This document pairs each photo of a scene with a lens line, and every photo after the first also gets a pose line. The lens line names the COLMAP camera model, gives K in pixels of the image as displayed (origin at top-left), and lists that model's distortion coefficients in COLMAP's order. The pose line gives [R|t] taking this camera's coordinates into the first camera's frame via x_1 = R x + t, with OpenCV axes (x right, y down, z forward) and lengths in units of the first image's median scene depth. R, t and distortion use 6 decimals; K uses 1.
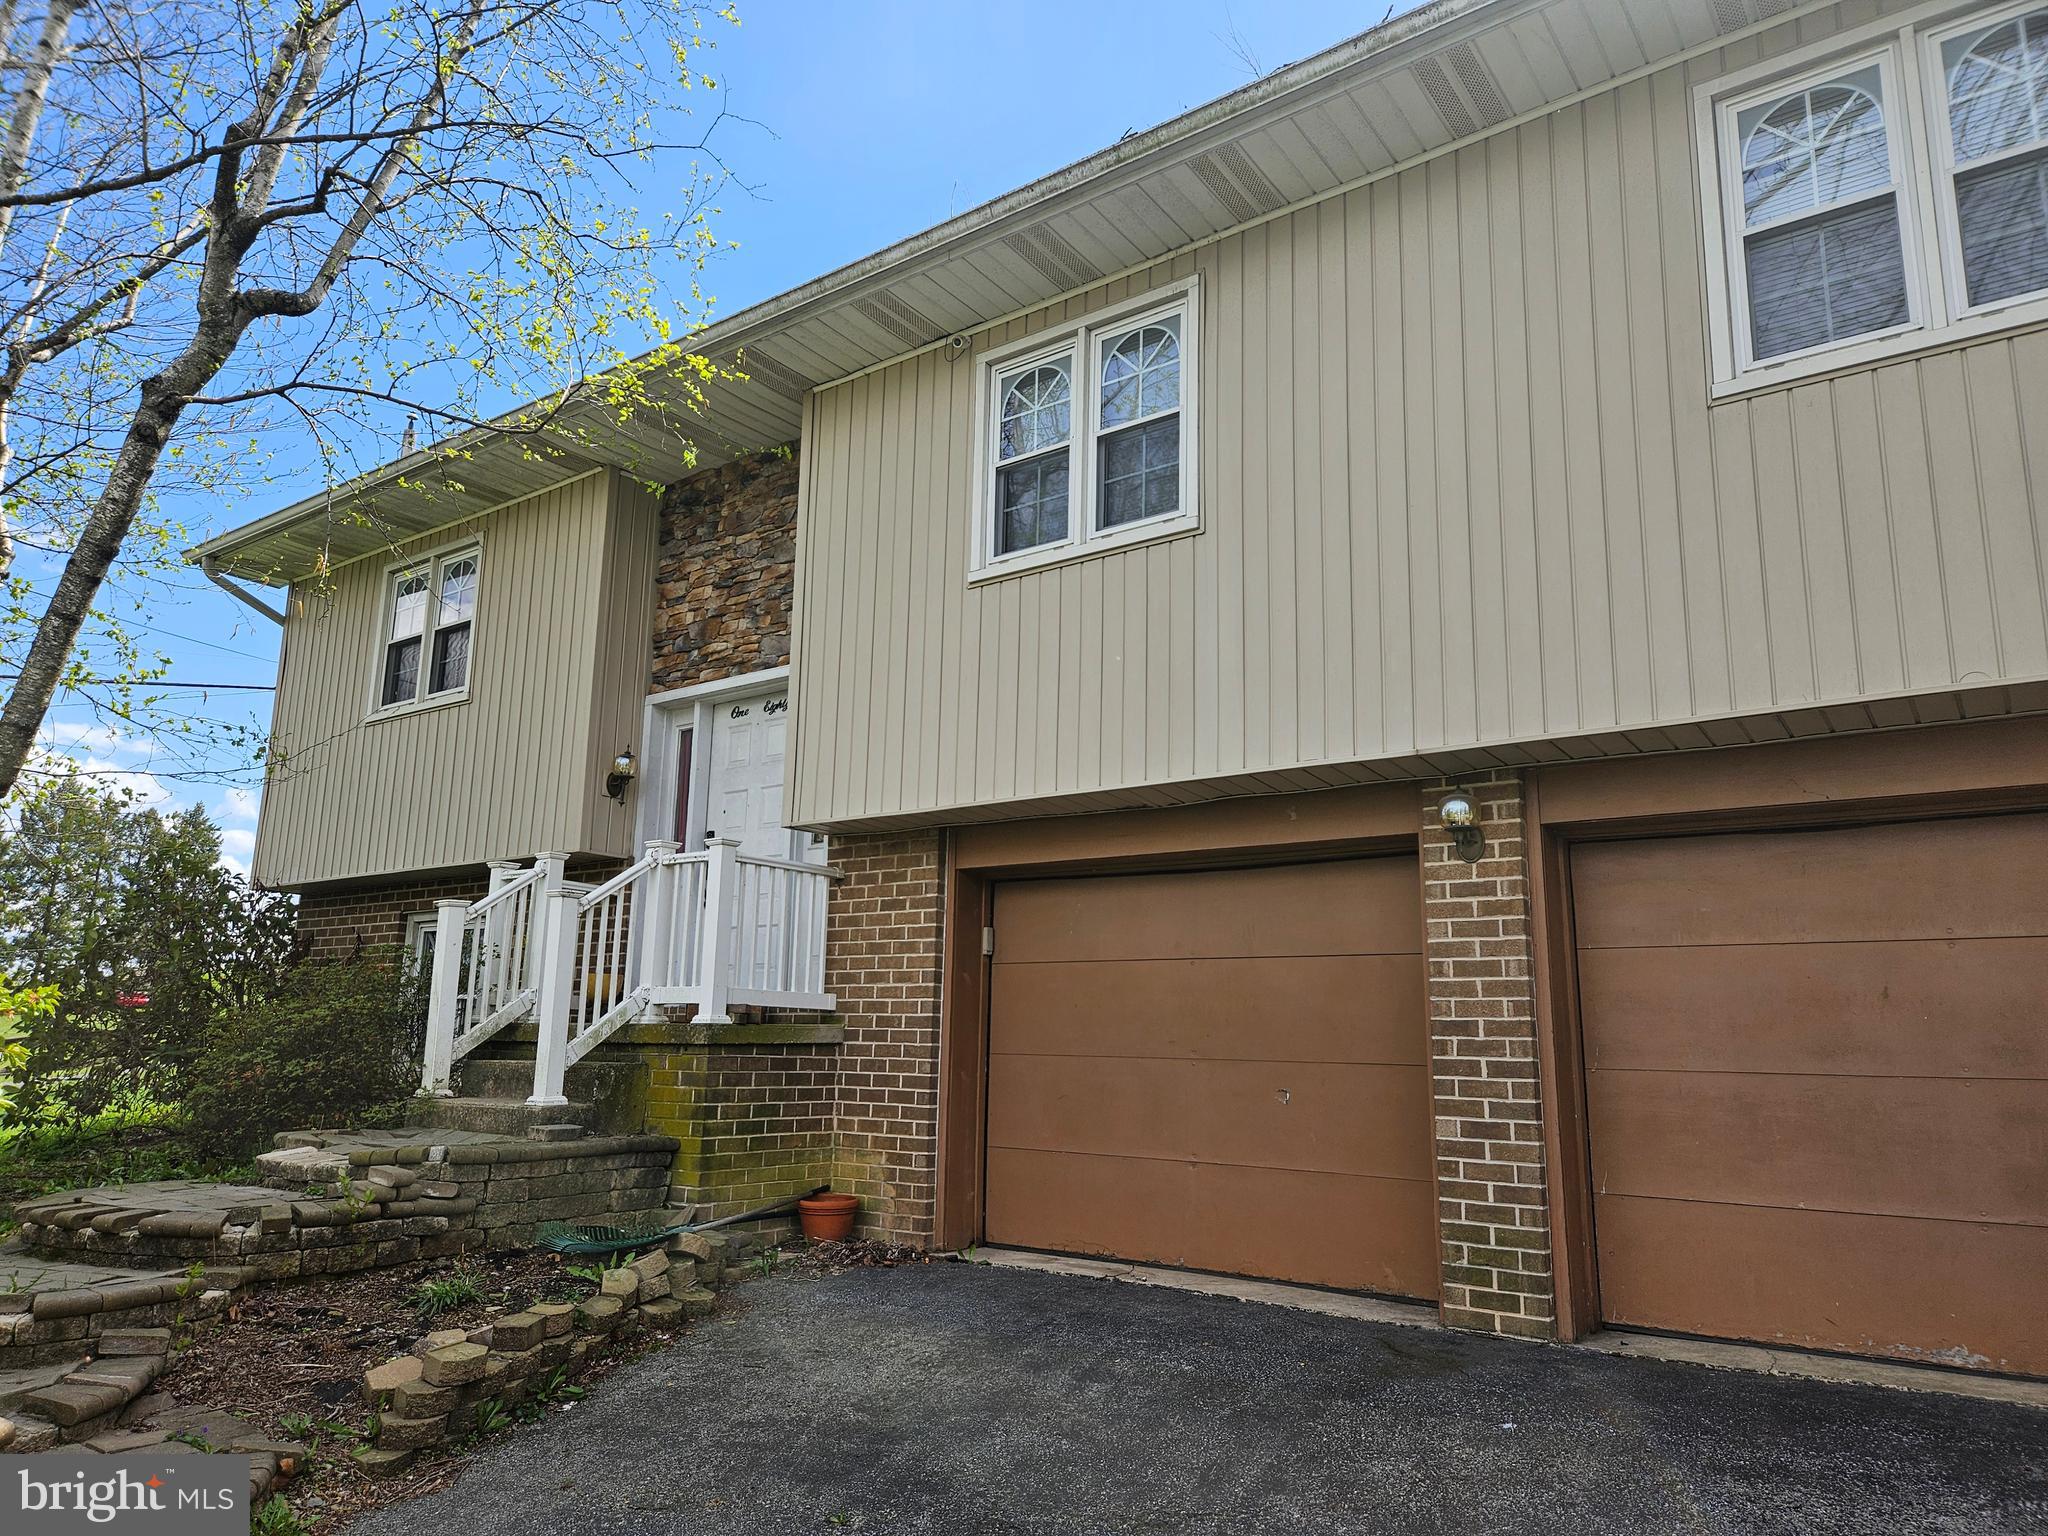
lens RADIAL K [[1359.9, 0, 1024.0], [0, 1359.9, 768.0], [0, 0, 1]] dist [0.072717, 0.000156]
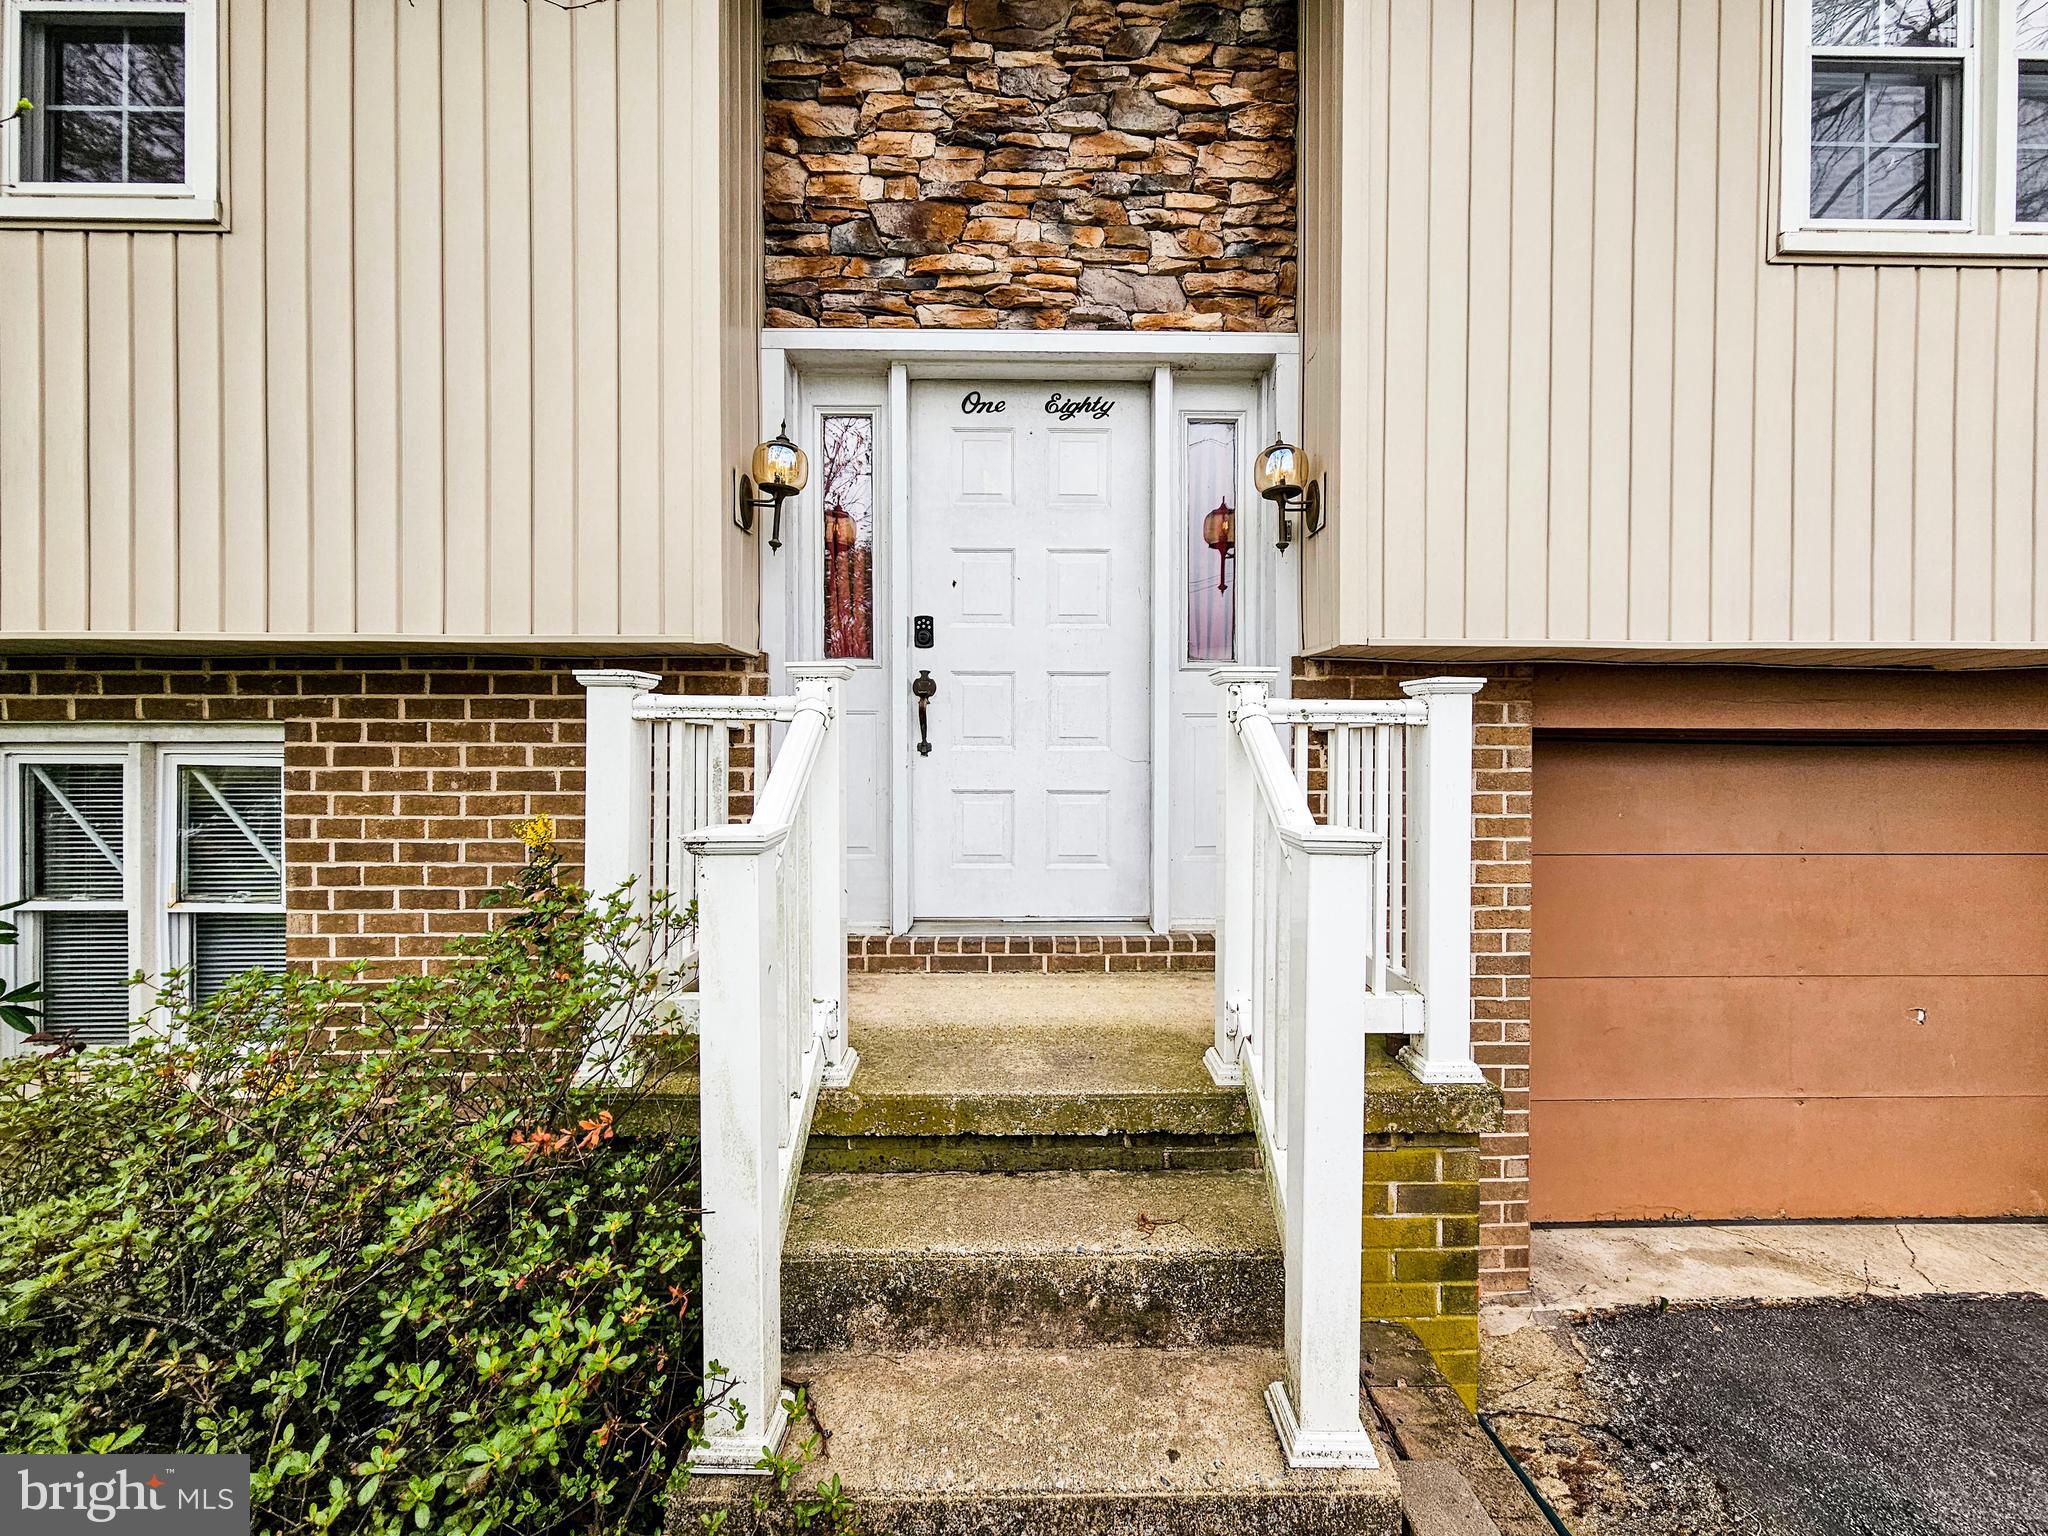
lens RADIAL K [[840.4, 0, 1033.0], [0, 840.4, 748.3], [0, 0, 1]] dist [-0.002318, -0.000159]
pose [[0.786252, -0.020416, 0.617568, -0.403552], [-0.112564, 0.977998, 0.175642, 0.033535], [-0.607566, -0.207615, 0.766655, 0.693420]]
